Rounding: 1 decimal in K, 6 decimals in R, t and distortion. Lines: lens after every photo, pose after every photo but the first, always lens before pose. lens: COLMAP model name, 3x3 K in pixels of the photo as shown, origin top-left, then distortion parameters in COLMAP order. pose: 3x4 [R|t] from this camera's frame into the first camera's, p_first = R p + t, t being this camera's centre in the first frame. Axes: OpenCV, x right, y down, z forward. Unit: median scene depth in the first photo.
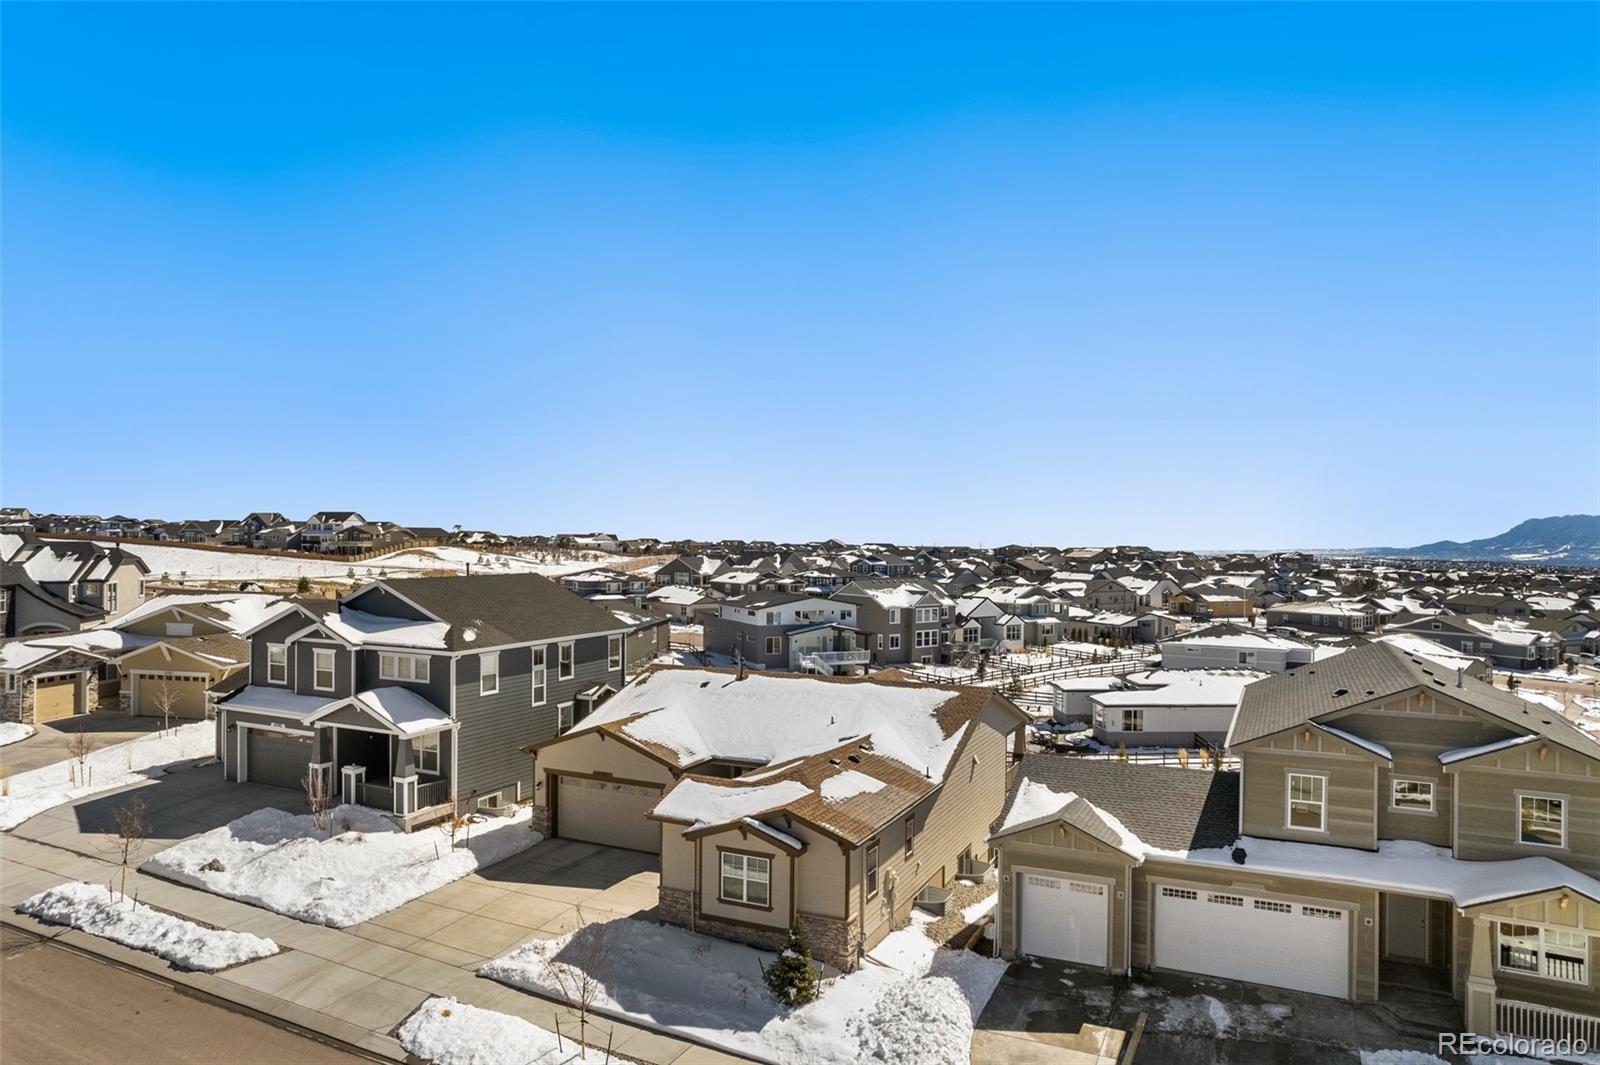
lens RADIAL K [[1040.8, 0, 800.0], [0, 1040.8, 532.5], [0, 0, 1]] dist [-0.076067, 0.071688]
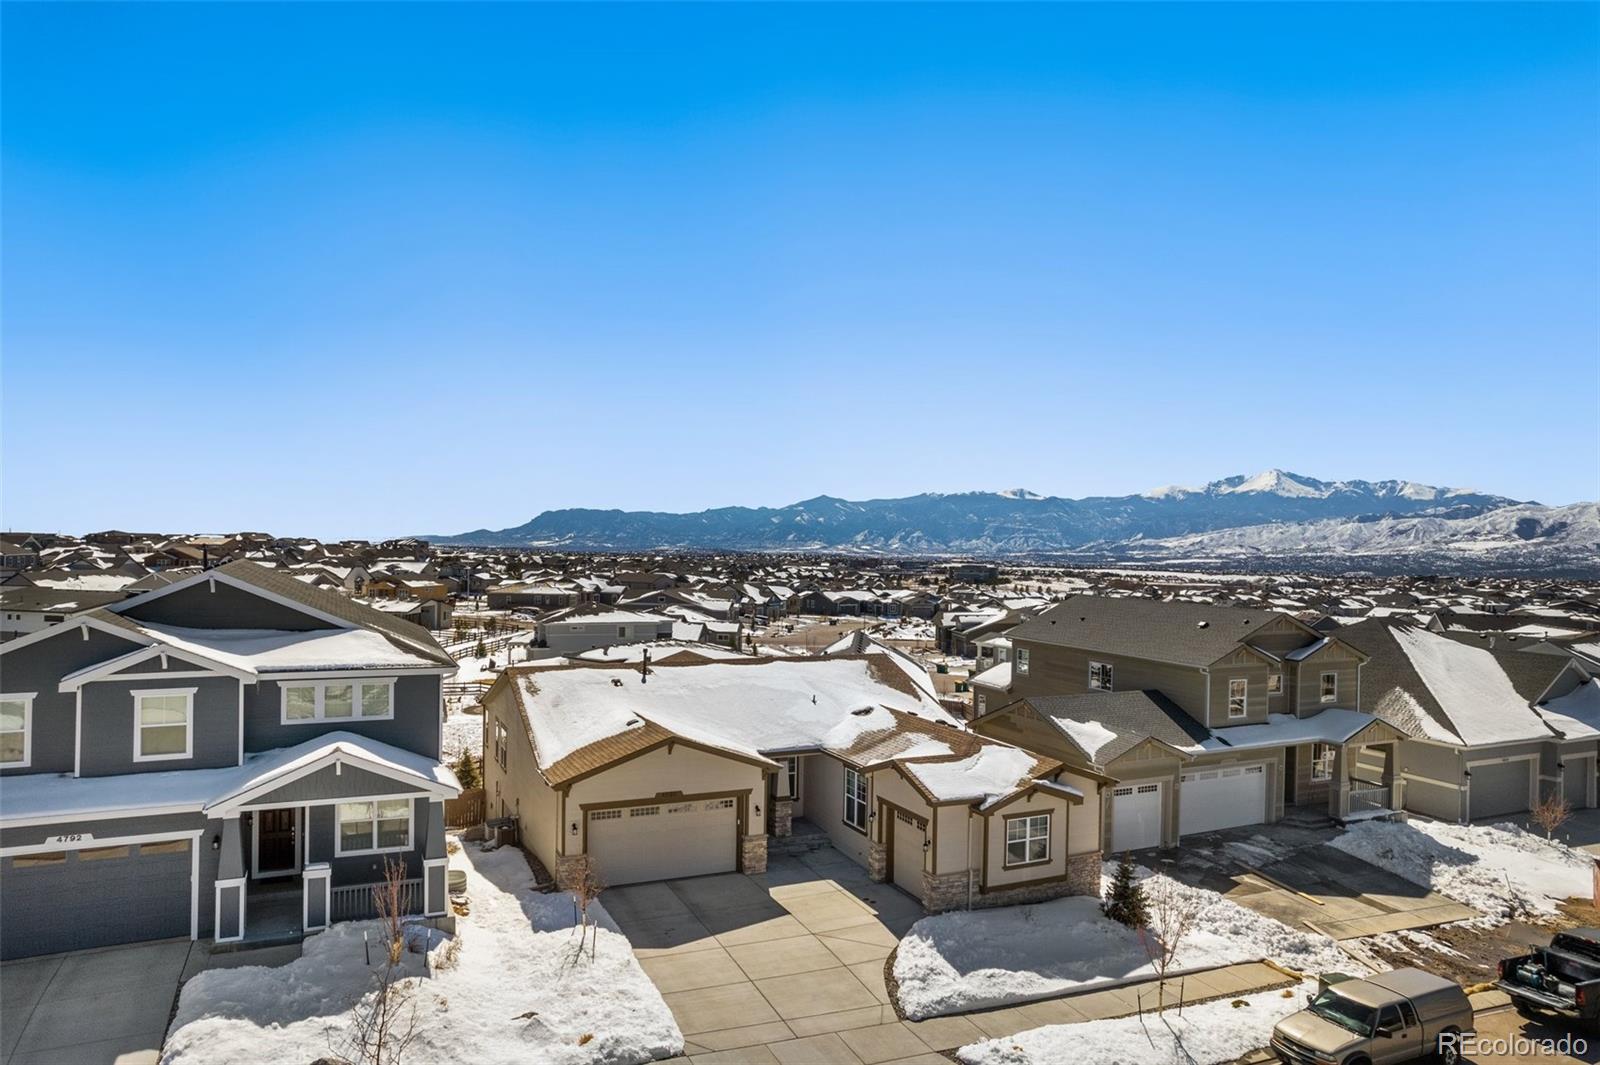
lens RADIAL K [[1035.3, 0, 800.0], [0, 1035.3, 532.5], [0, 0, 1]] dist [-0.077507, 0.074325]
pose [[0.644926, 0.003006, 0.764239, -0.801269], [-0.012032, 0.999908, 0.006221, 0.018787], [-0.764150, -0.013207, 0.644903, 0.417220]]
